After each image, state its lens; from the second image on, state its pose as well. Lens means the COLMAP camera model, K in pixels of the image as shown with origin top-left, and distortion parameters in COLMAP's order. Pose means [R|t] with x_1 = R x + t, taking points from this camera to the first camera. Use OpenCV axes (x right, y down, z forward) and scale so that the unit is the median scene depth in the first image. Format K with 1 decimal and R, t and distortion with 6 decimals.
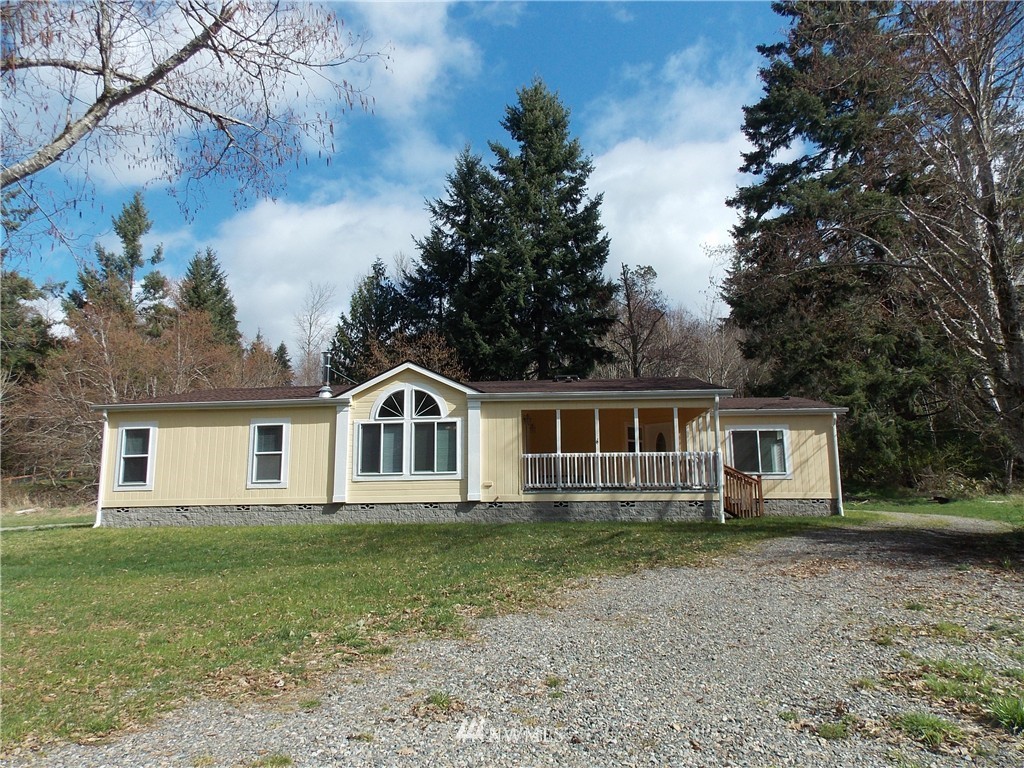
lens RADIAL K [[679.6, 0, 511.6], [0, 679.6, 380.8], [0, 0, 1]] dist [0.051207, 0.000695]
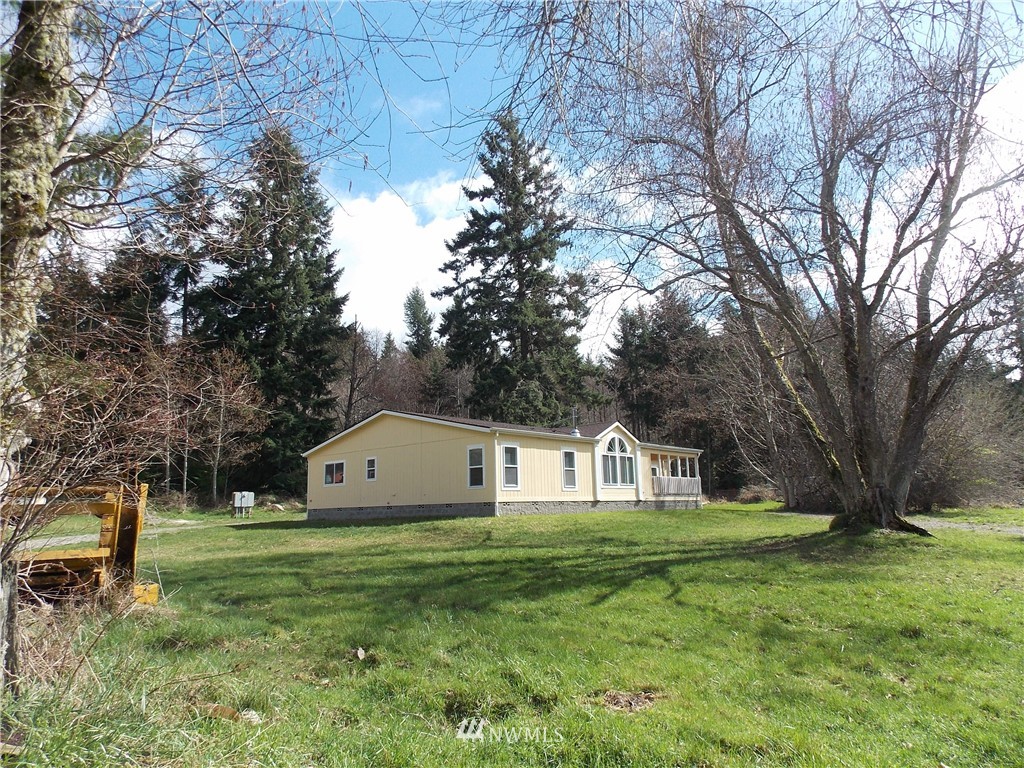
lens RADIAL K [[679.6, 0, 510.4], [0, 679.6, 385.6], [0, 0, 1]] dist [0.051207, 0.000695]
pose [[0.586992, 0.142198, 0.797007, -1.754106], [-0.119229, 0.988904, -0.088624, 0.070741], [-0.800765, -0.043005, 0.597432, 0.166404]]
